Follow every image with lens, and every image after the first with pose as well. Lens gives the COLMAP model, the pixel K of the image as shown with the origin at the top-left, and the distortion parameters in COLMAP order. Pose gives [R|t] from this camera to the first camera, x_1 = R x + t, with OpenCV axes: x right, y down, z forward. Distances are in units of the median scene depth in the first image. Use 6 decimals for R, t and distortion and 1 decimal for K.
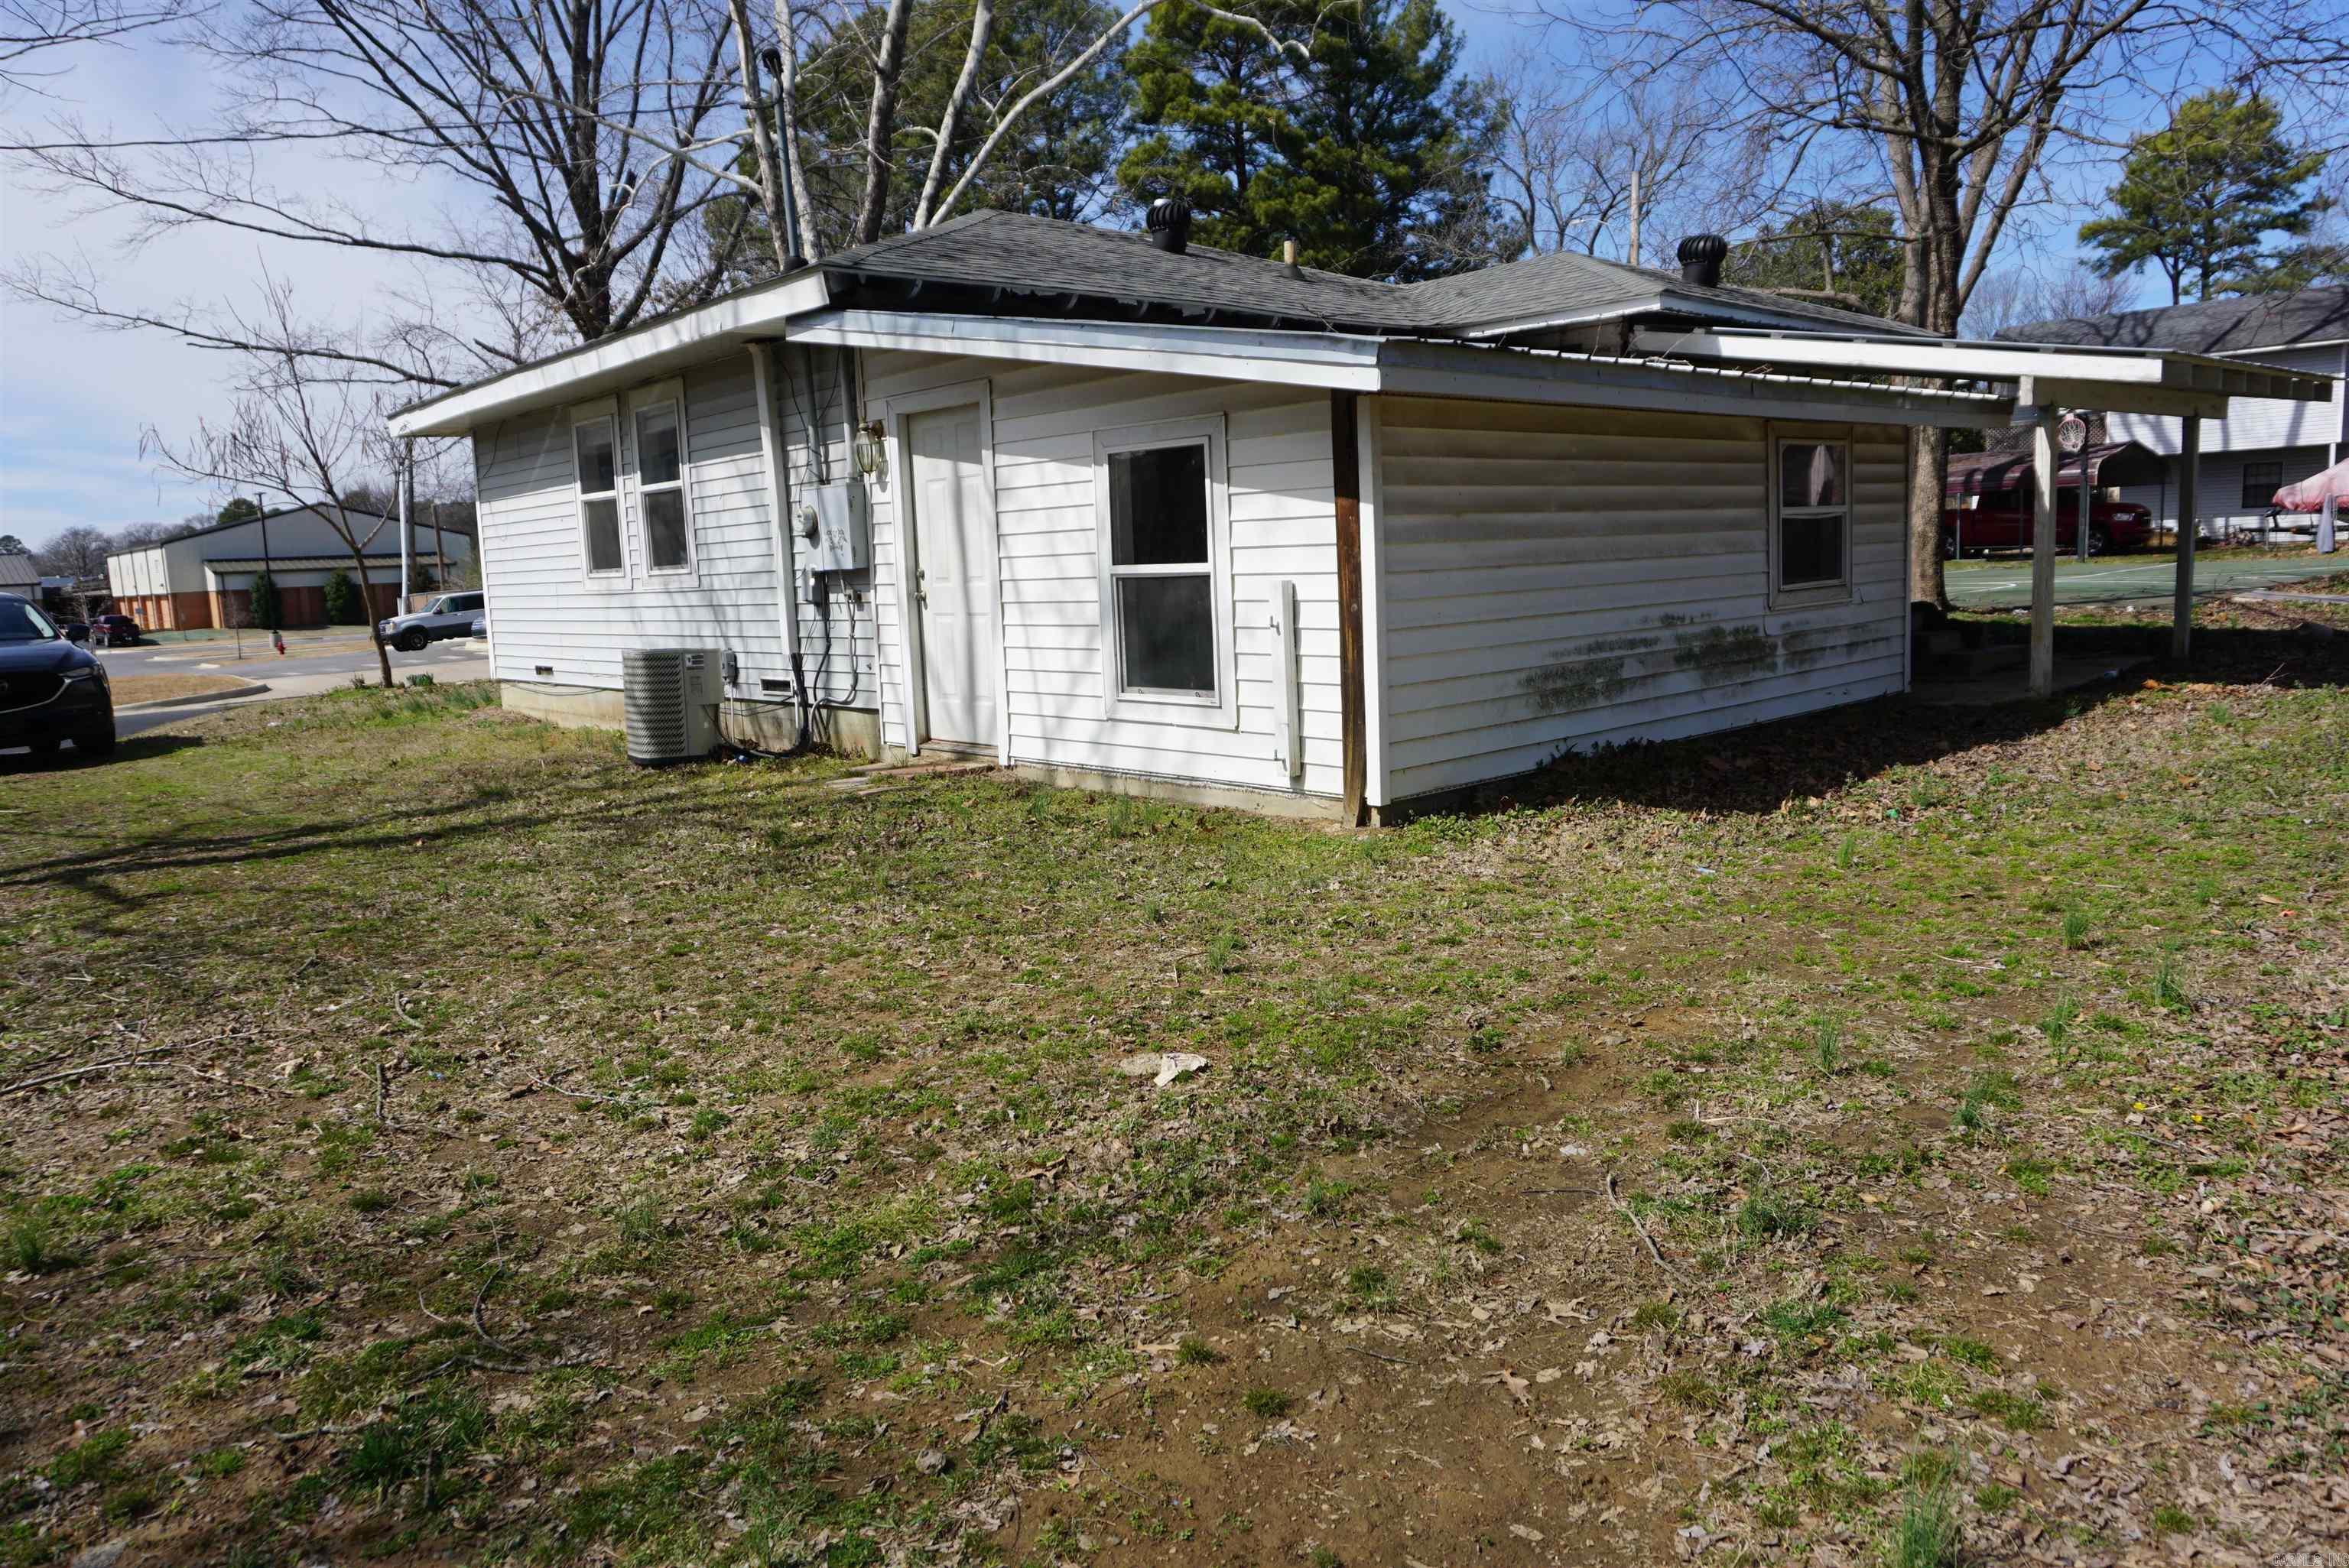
lens RADIAL K [[1562.3, 0, 1174.5], [0, 1562.3, 784.0], [0, 0, 1]] dist [-0.056514, 0.036489]
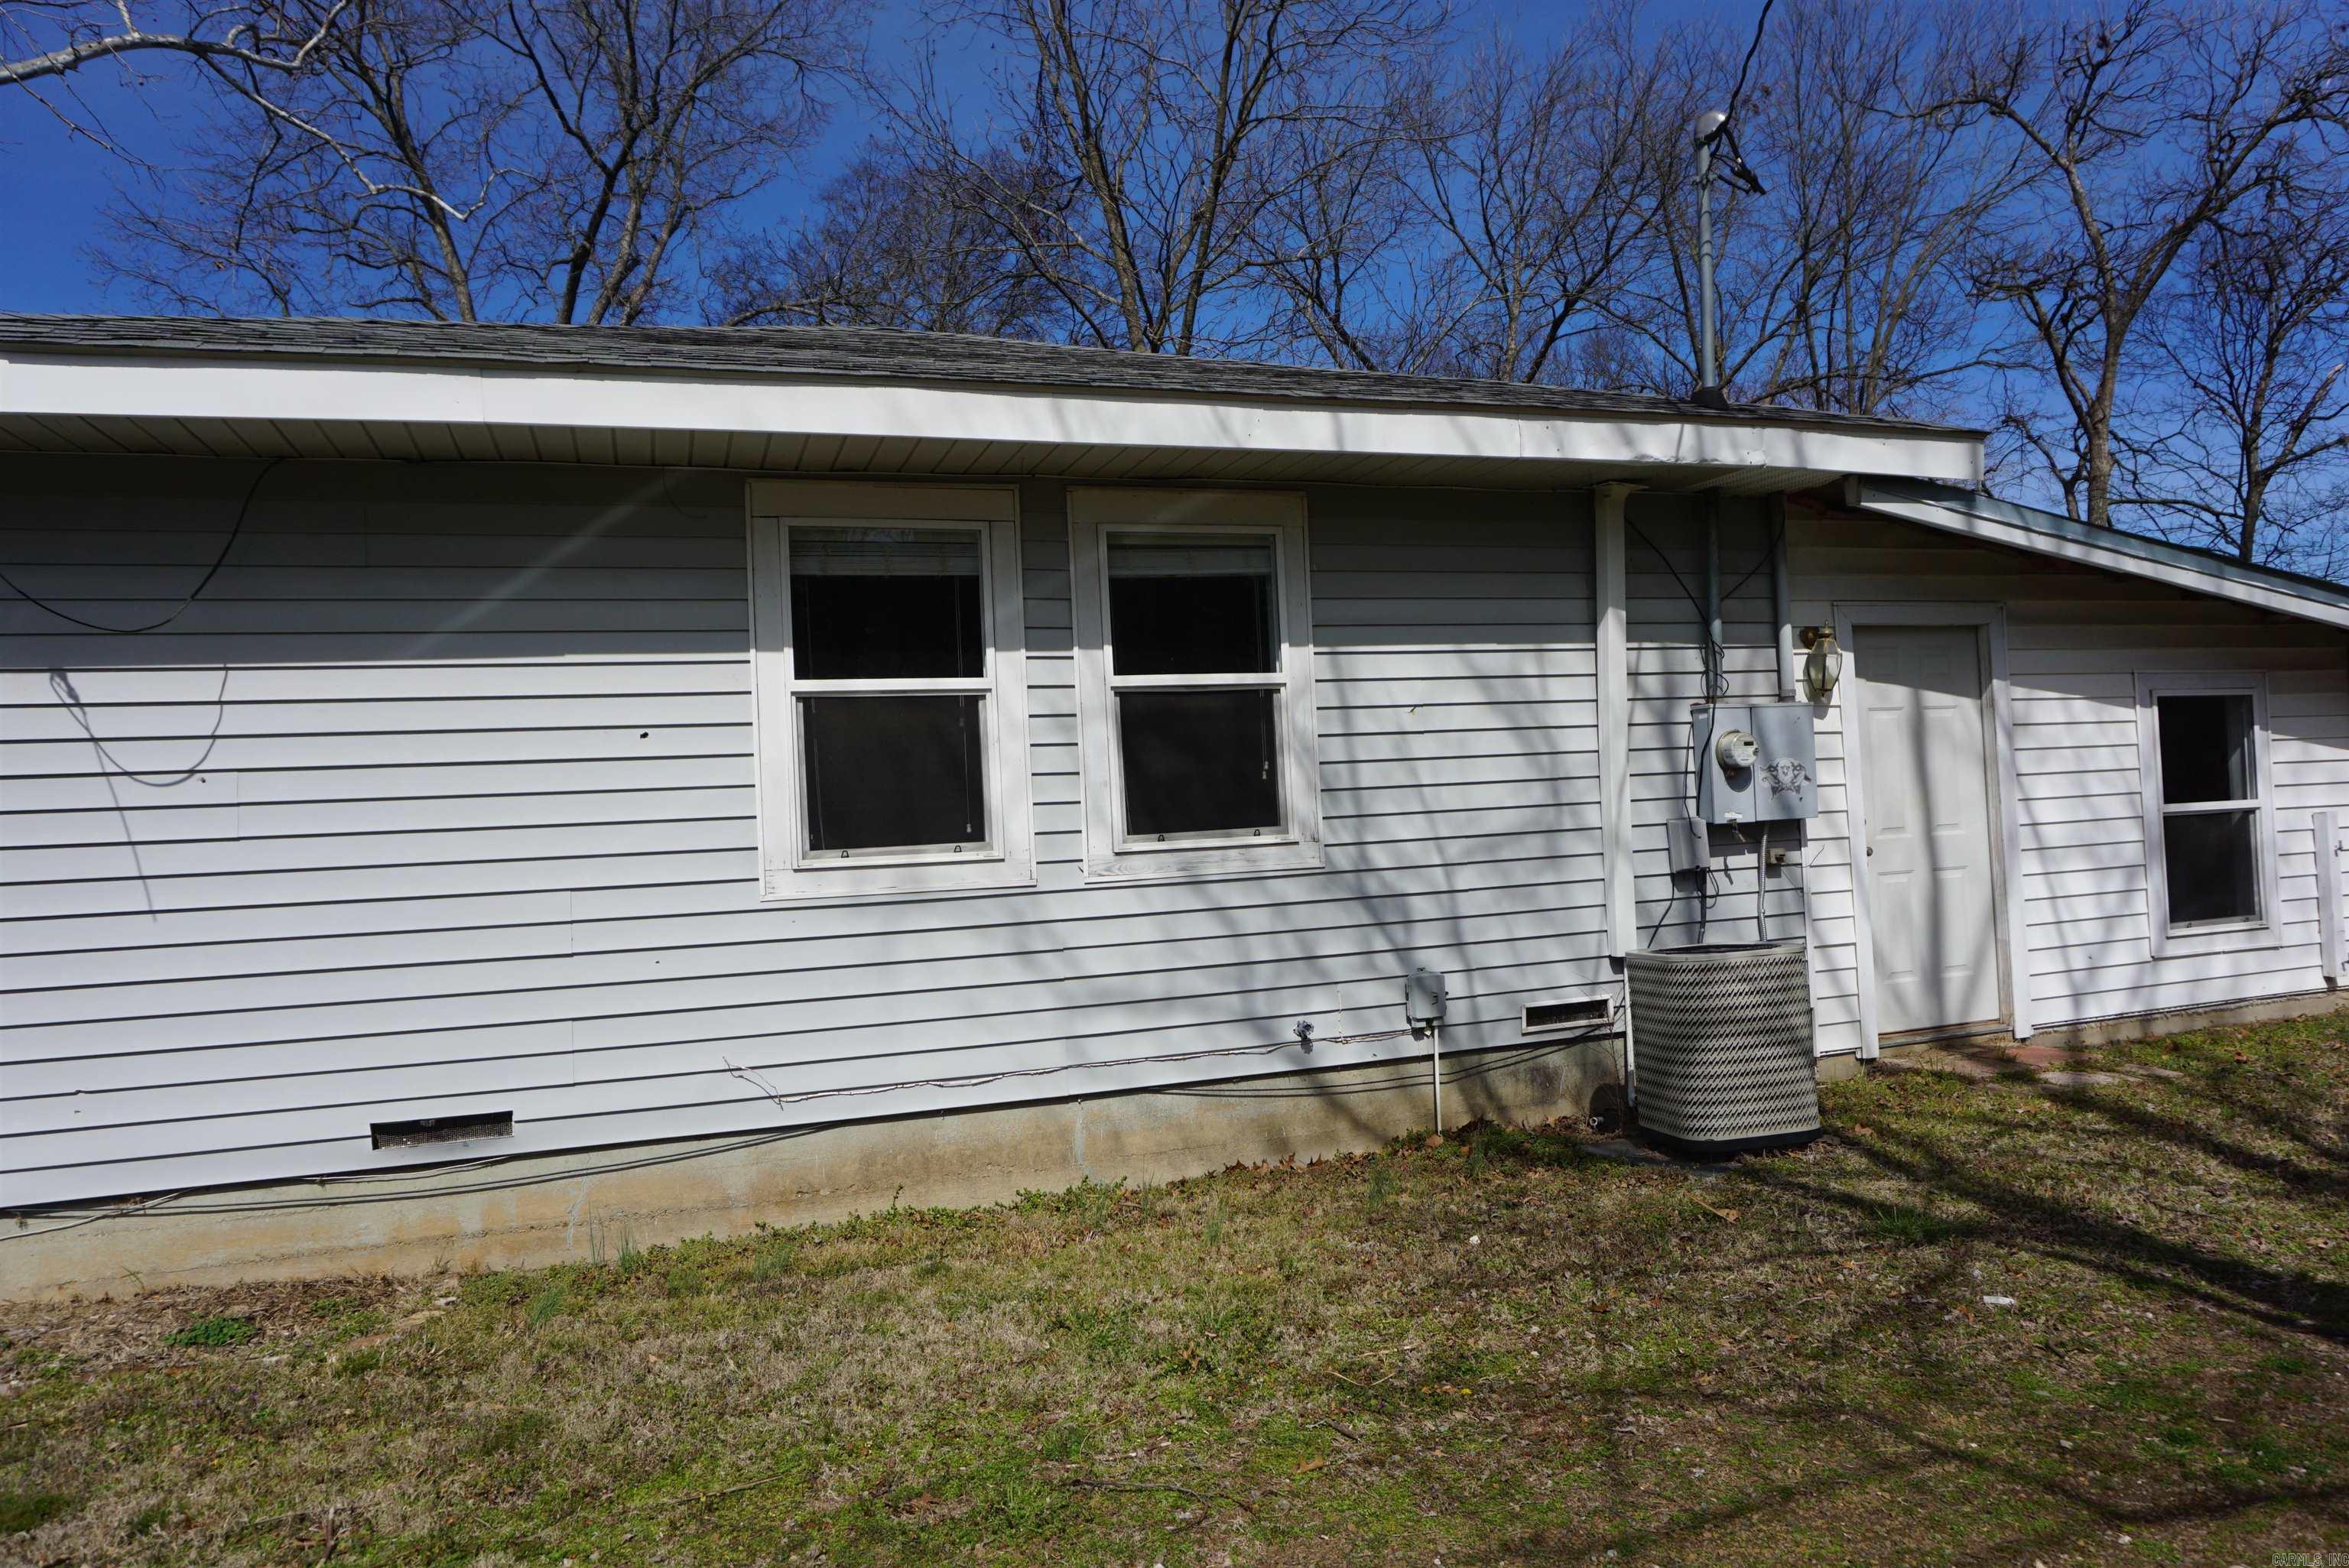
lens RADIAL K [[1562.3, 0, 1174.5], [0, 1562.3, 784.0], [0, 0, 1]] dist [-0.056514, 0.036489]
pose [[0.384615, 0.048247, 0.921815, -1.172973], [0.170065, 0.977835, -0.122136, -0.135953], [-0.907276, 0.203744, 0.367885, 1.176697]]
